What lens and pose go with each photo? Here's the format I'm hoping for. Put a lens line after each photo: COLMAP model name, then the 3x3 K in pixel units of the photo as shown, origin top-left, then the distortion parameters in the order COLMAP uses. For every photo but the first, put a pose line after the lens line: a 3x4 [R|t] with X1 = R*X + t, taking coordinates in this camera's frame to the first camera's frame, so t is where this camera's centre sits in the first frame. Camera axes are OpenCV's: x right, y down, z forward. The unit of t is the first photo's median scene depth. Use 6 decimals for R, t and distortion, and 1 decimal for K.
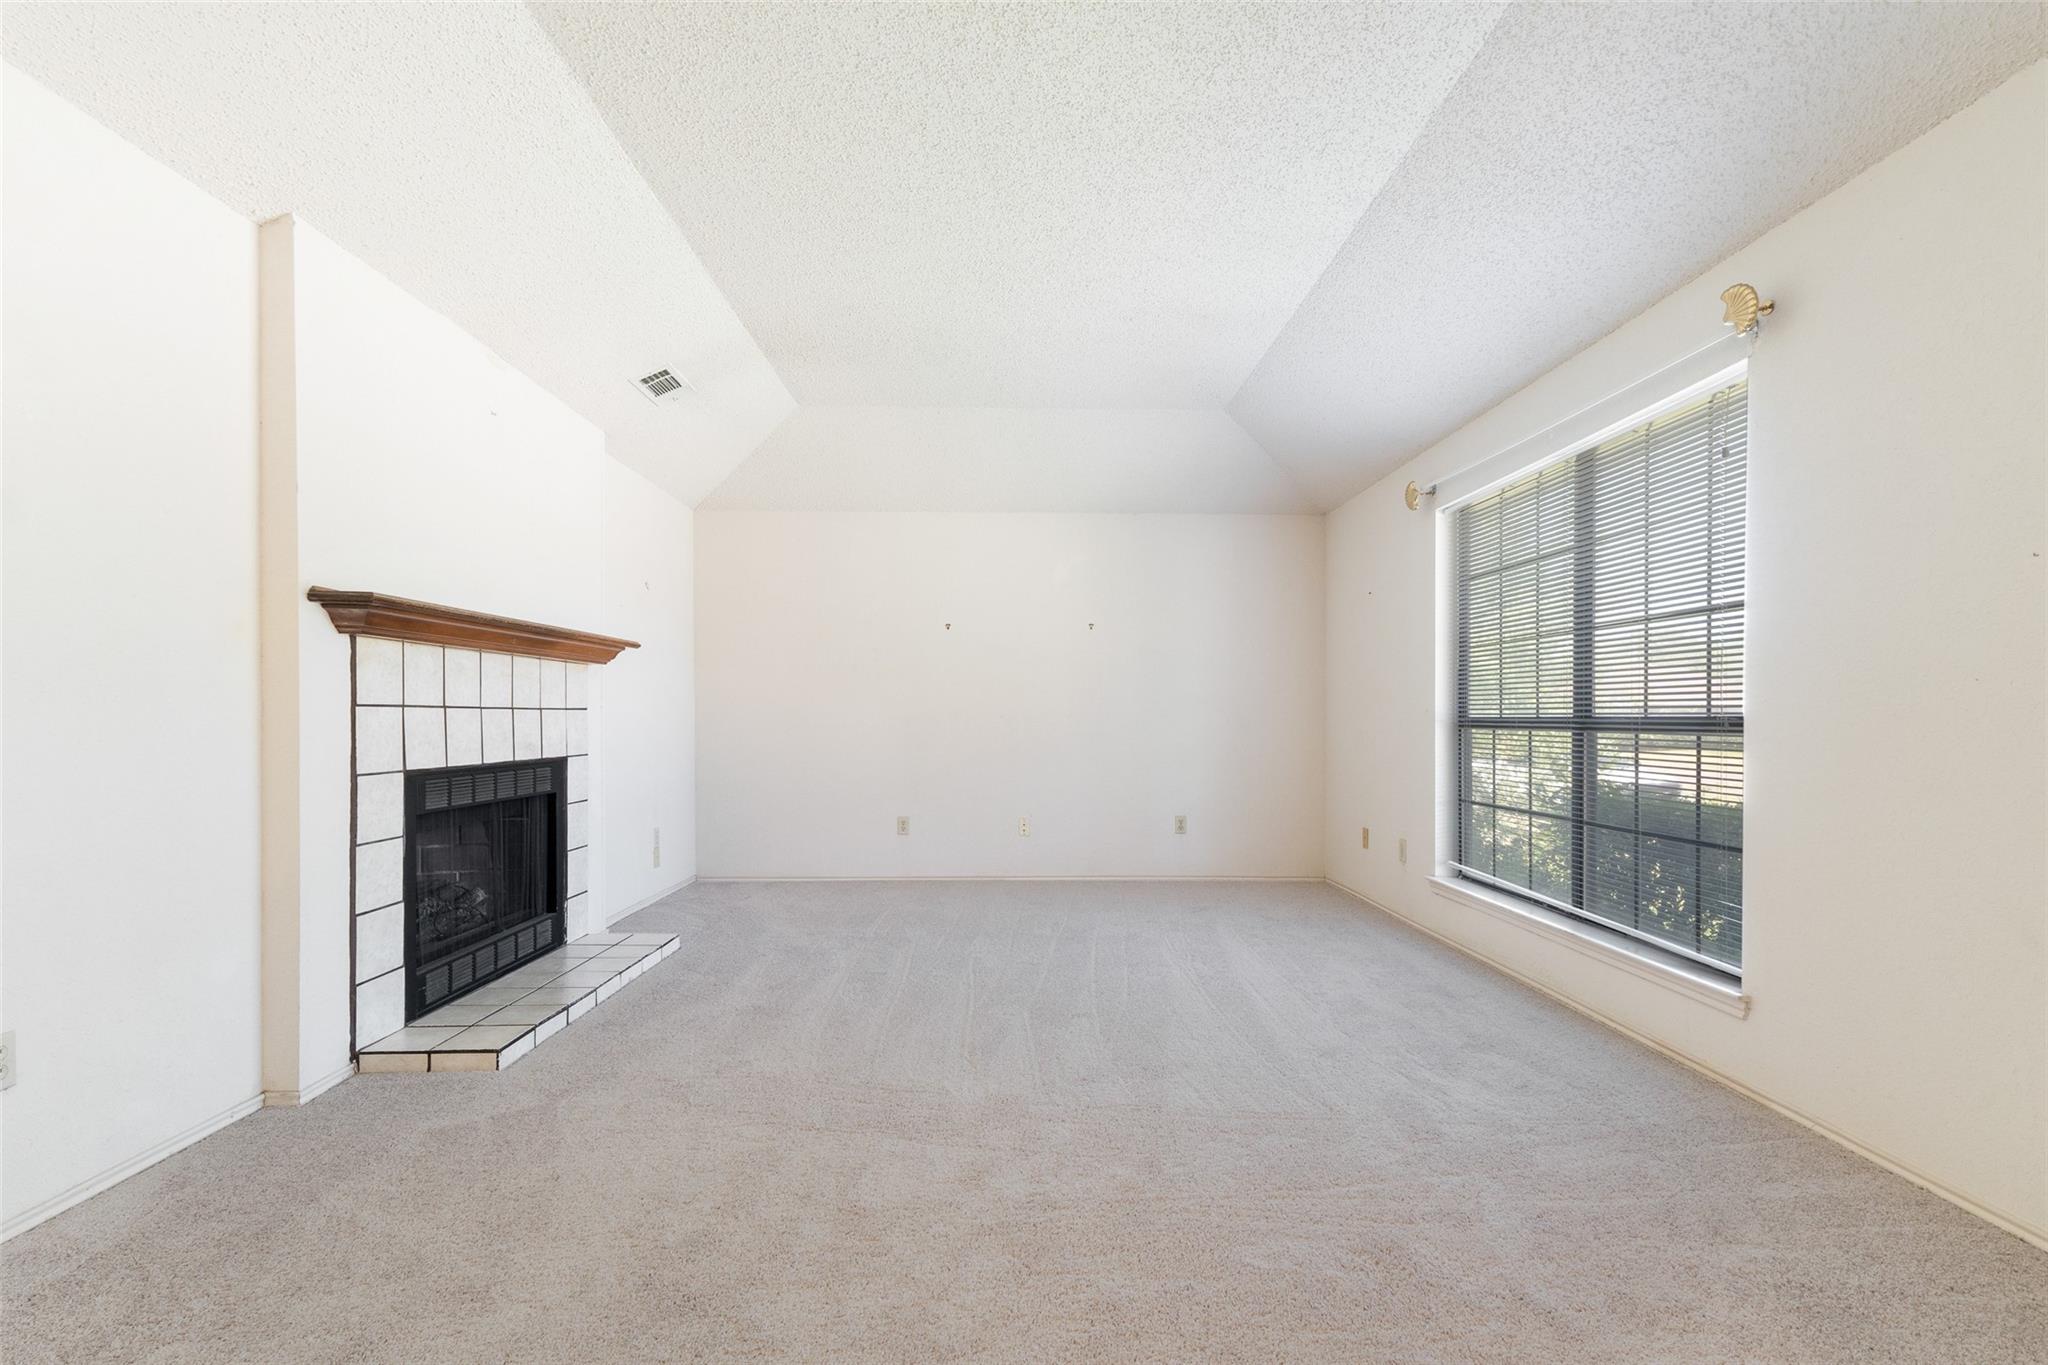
lens RADIAL K [[892.6, 0, 1005.7], [0, 892.6, 712.1], [0, 0, 1]] dist [0.010741, -0.000279]
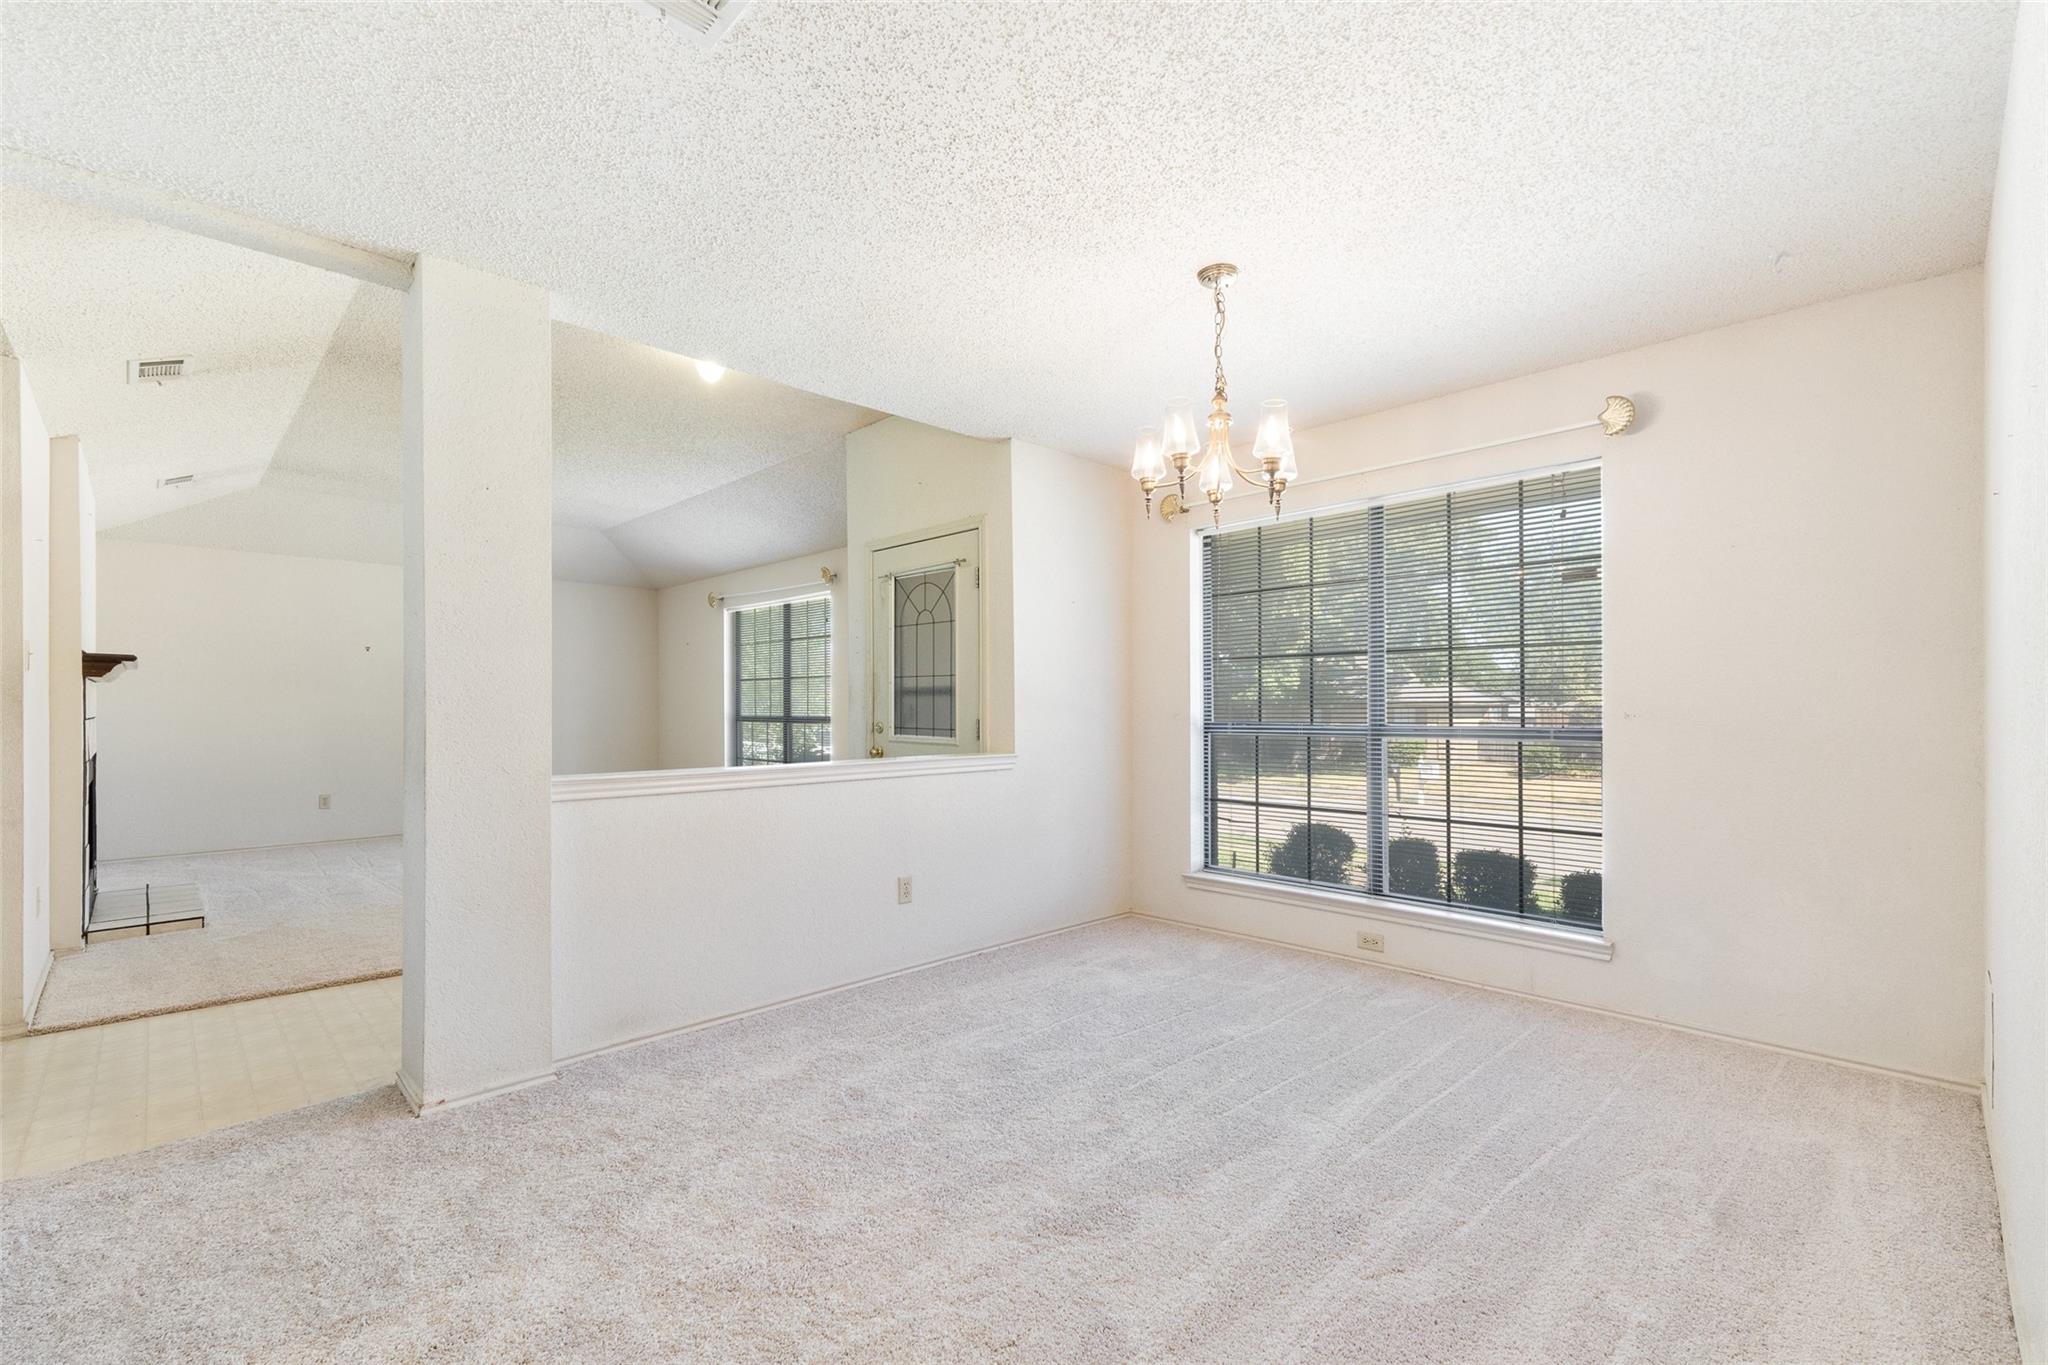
lens RADIAL K [[892.6, 0, 1047.4], [0, 892.6, 708.0], [0, 0, 1]] dist [0.010741, -0.000279]
pose [[0.689901, -0.006945, 0.723871, -0.552113], [0.004274, 0.999976, 0.005520, -0.025515], [-0.723891, -0.000715, 0.689914, -1.059404]]
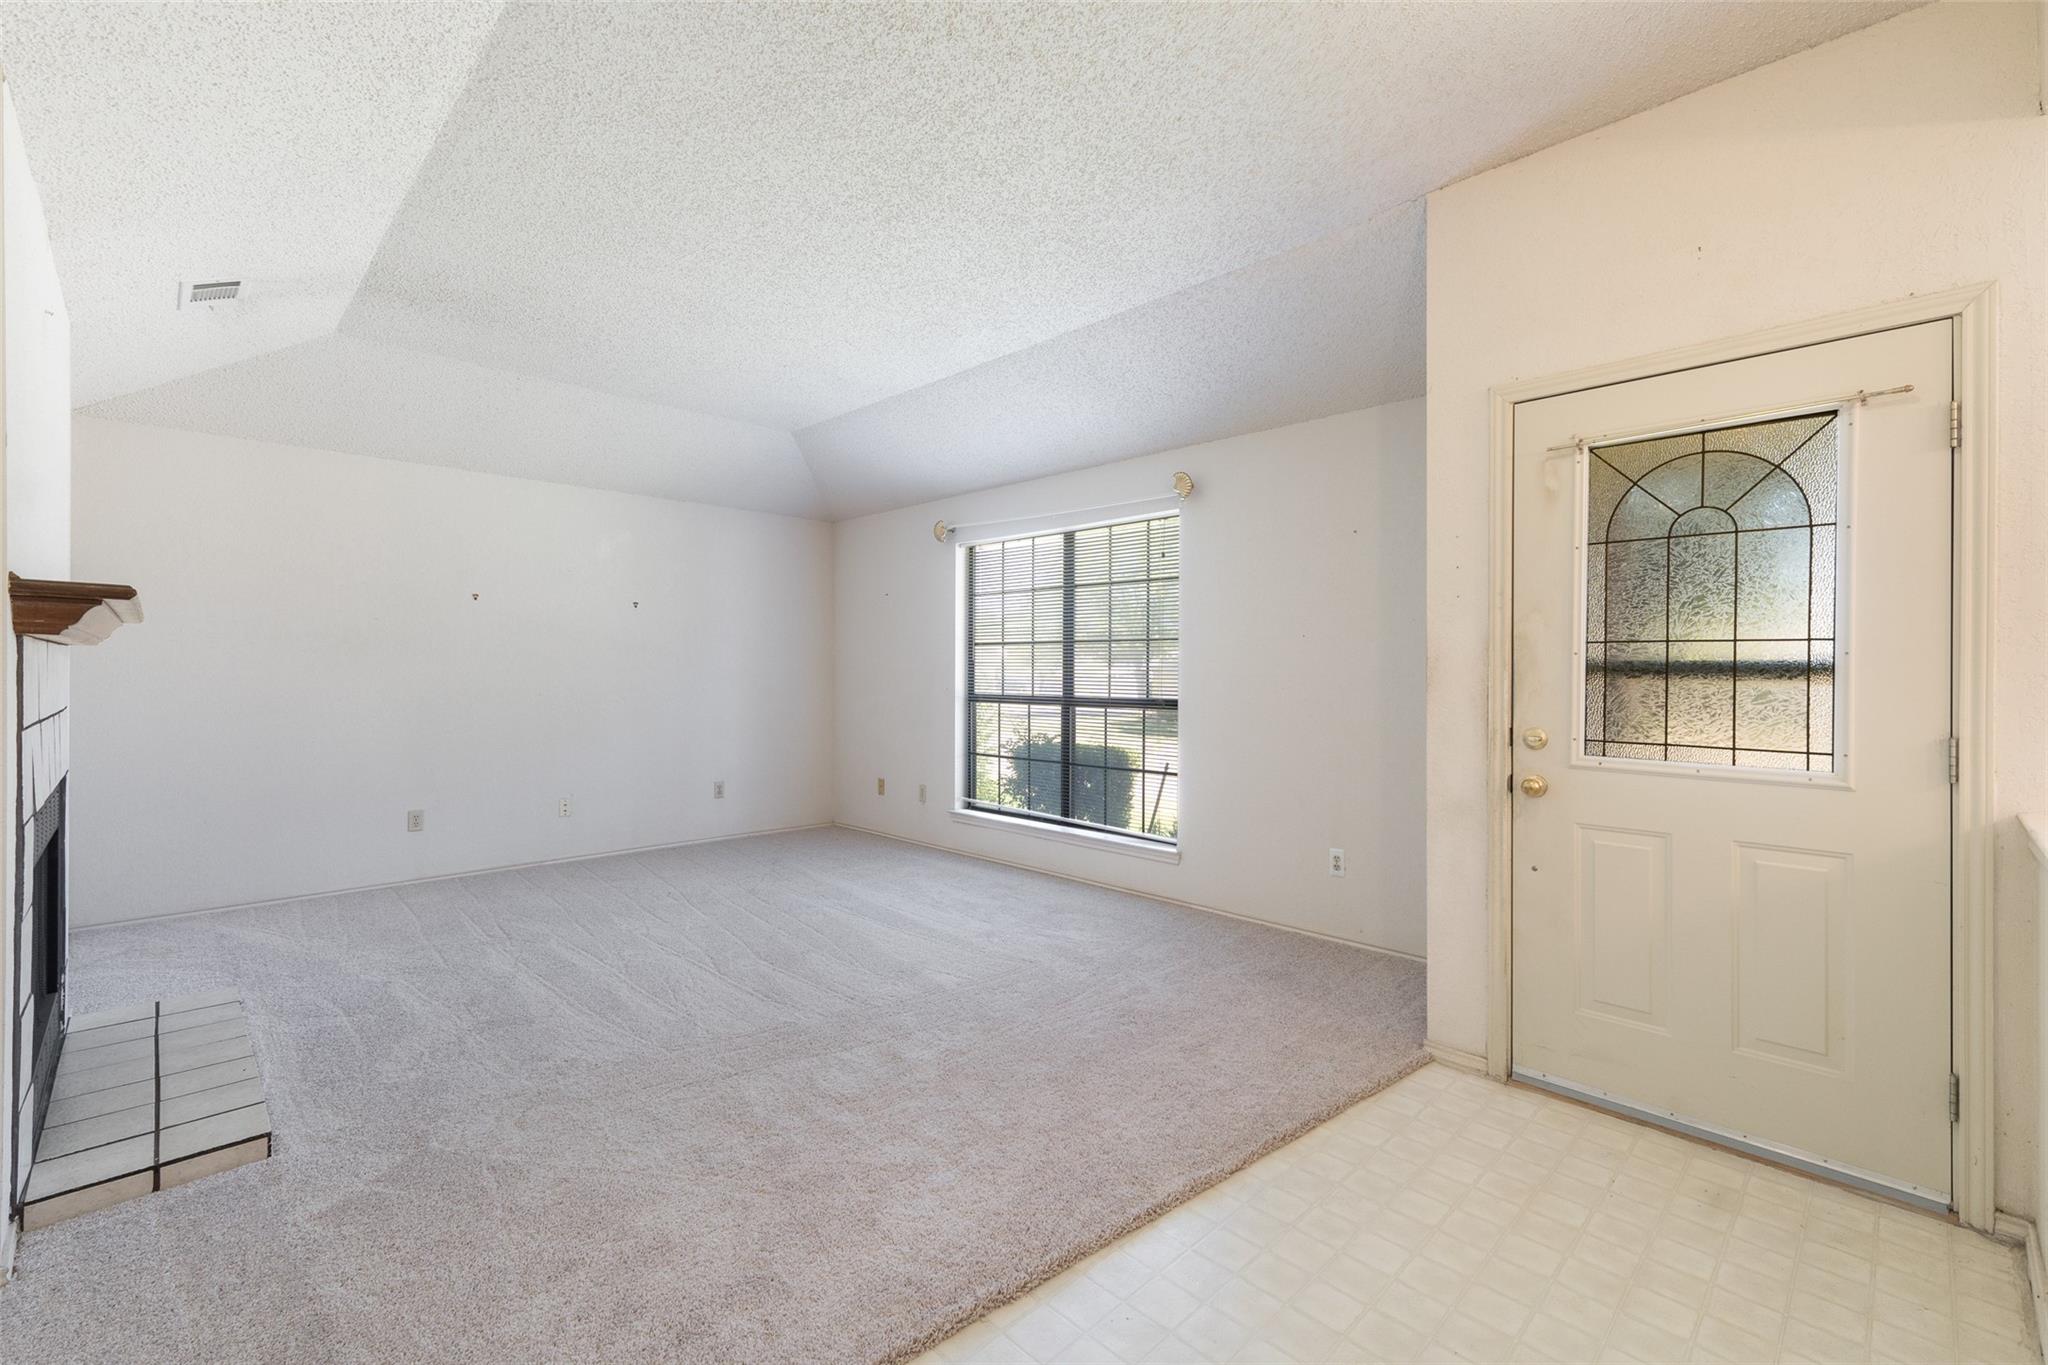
lens RADIAL K [[892.6, 0, 1011.3], [0, 892.6, 658.2], [0, 0, 1]] dist [0.010741, -0.000279]
pose [[0.724629, 0.007585, 0.689097, -0.512852], [-0.005053, 0.999971, -0.005693, -0.052788], [-0.689120, 0.000643, 0.724647, -0.073382]]
